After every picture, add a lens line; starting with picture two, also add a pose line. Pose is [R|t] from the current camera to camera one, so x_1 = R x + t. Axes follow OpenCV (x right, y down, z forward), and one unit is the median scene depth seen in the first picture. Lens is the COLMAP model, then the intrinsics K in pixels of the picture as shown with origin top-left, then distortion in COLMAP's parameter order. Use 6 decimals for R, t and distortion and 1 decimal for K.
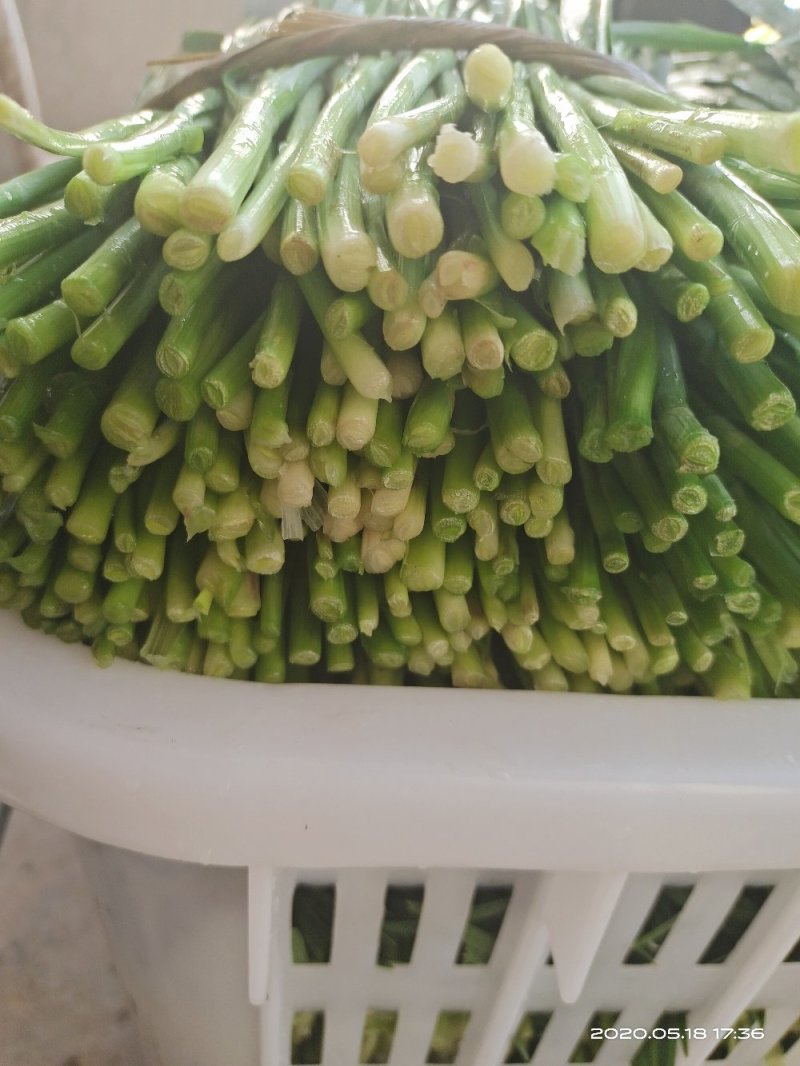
lens RADIAL K [[801.7, 0, 413.7], [0, 801.7, 533.5], [0, 0, 1]] dist [-0.004924, -0.004073]
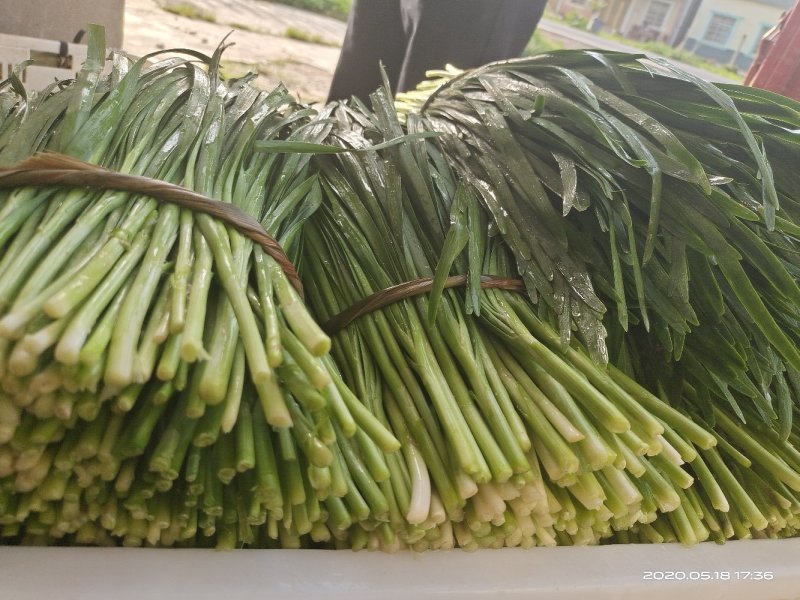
lens RADIAL K [[601.7, 0, 400.0], [0, 601.7, 300.0], [0, 0, 1]] dist [-0.004924, -0.004073]
pose [[0.961798, 0.083334, 0.260769, 0.395566], [-0.071821, 0.995988, -0.053392, -0.386637], [-0.264172, 0.032624, 0.963924, -0.620346]]
